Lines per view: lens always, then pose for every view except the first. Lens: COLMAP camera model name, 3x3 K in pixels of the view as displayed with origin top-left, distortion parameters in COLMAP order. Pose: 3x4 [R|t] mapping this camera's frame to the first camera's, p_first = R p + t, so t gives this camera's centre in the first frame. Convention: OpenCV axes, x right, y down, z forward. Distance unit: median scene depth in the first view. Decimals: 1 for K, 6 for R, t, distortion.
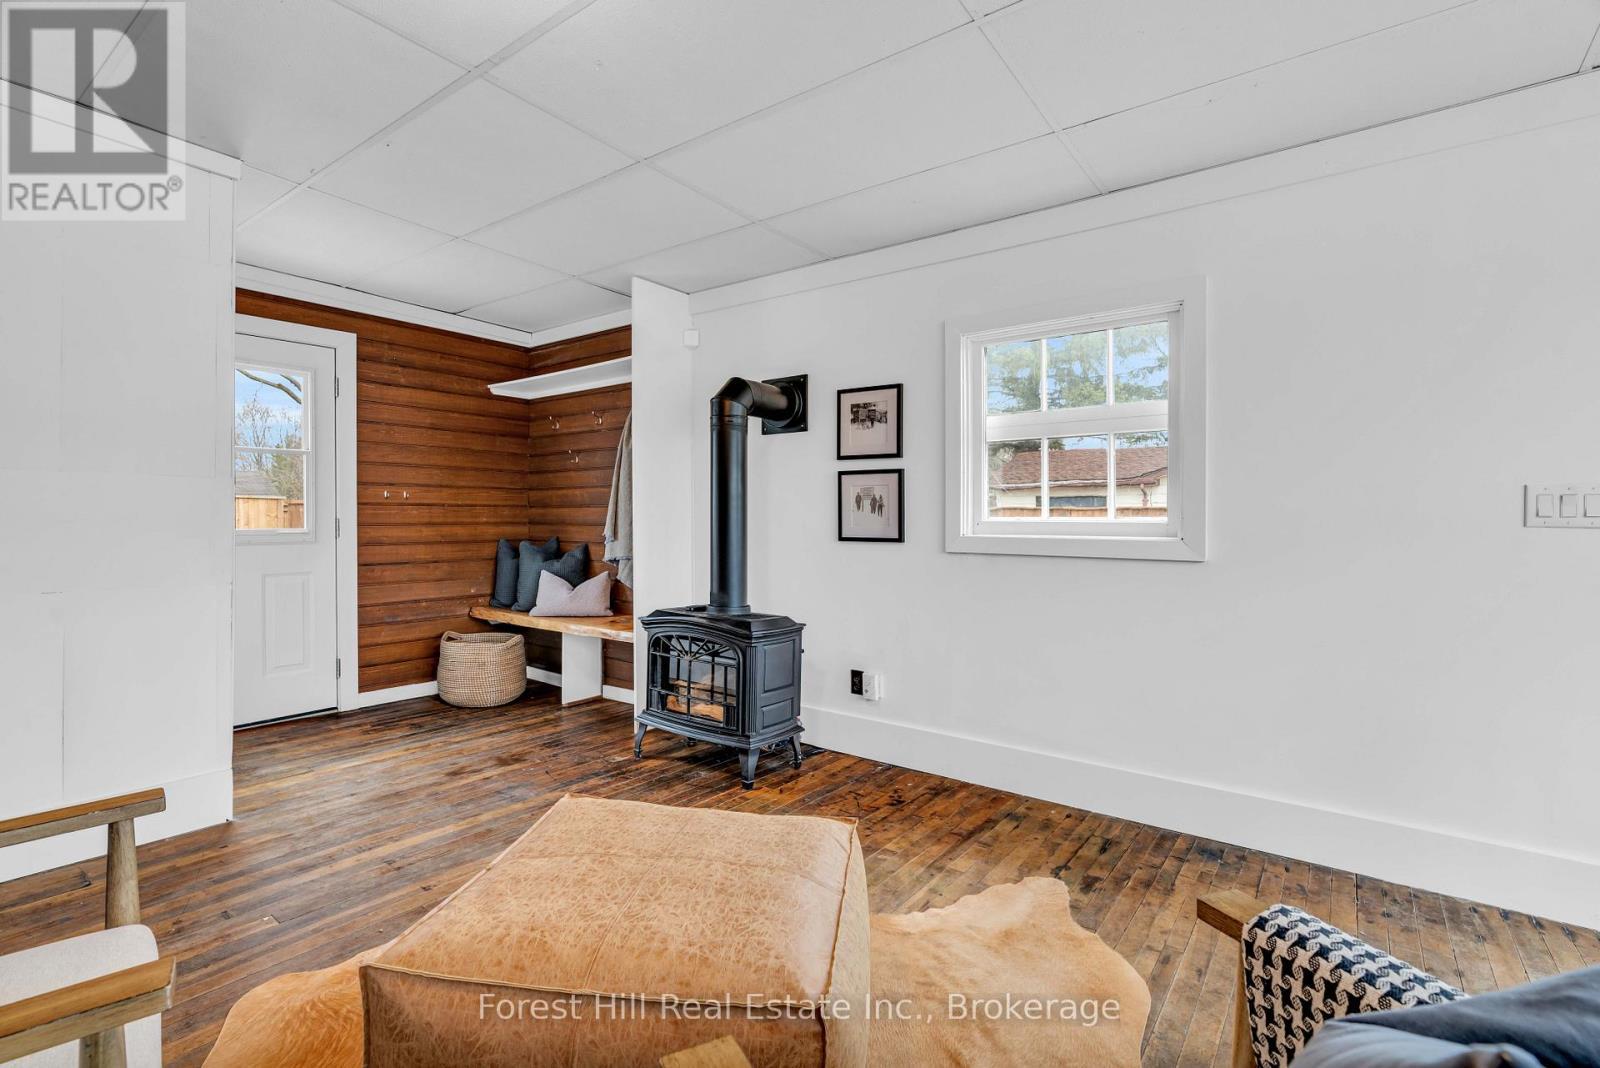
lens RADIAL K [[749.0, 0, 739.0], [0, 749.0, 522.8], [0, 0, 1]] dist [-0.001040, 0.000410]
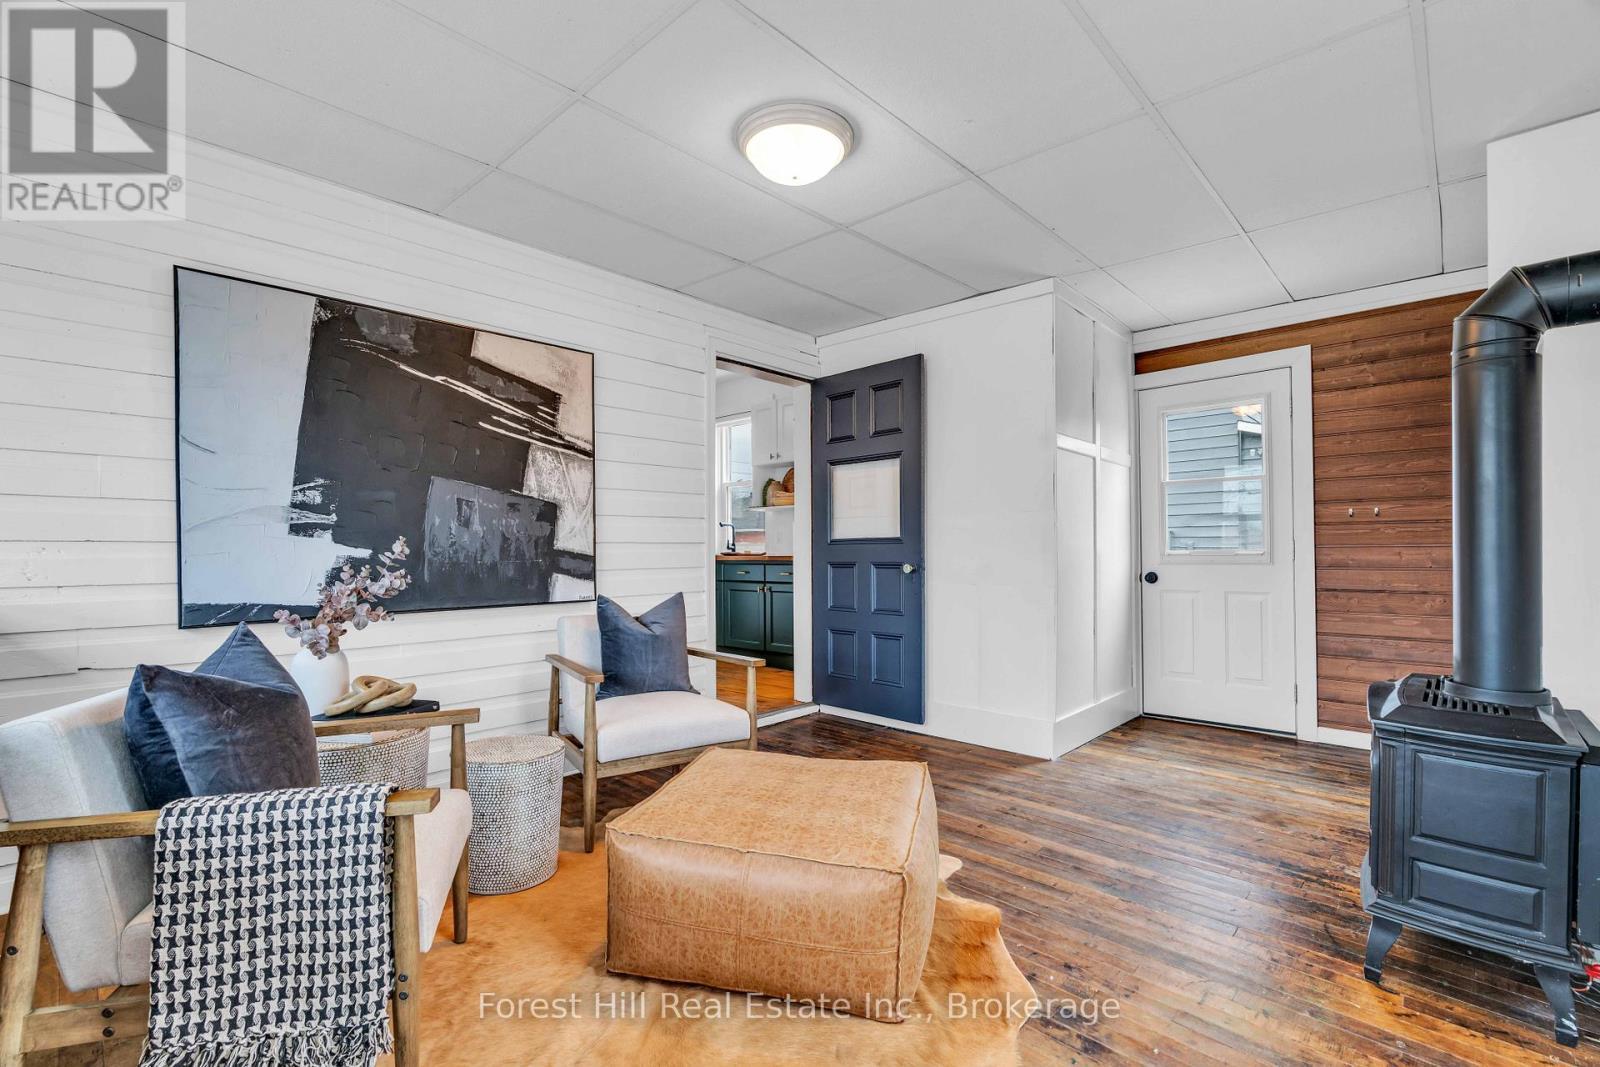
lens RADIAL K [[721.4, 0, 795.4], [0, 721.4, 540.7], [0, 0, 1]] dist [-0.002340, -0.000053]
pose [[-0.083535, -0.016623, -0.996366, 0.513305], [-0.008022, 0.999840, -0.016009, 0.018478], [0.996473, 0.006655, -0.083655, 0.490295]]
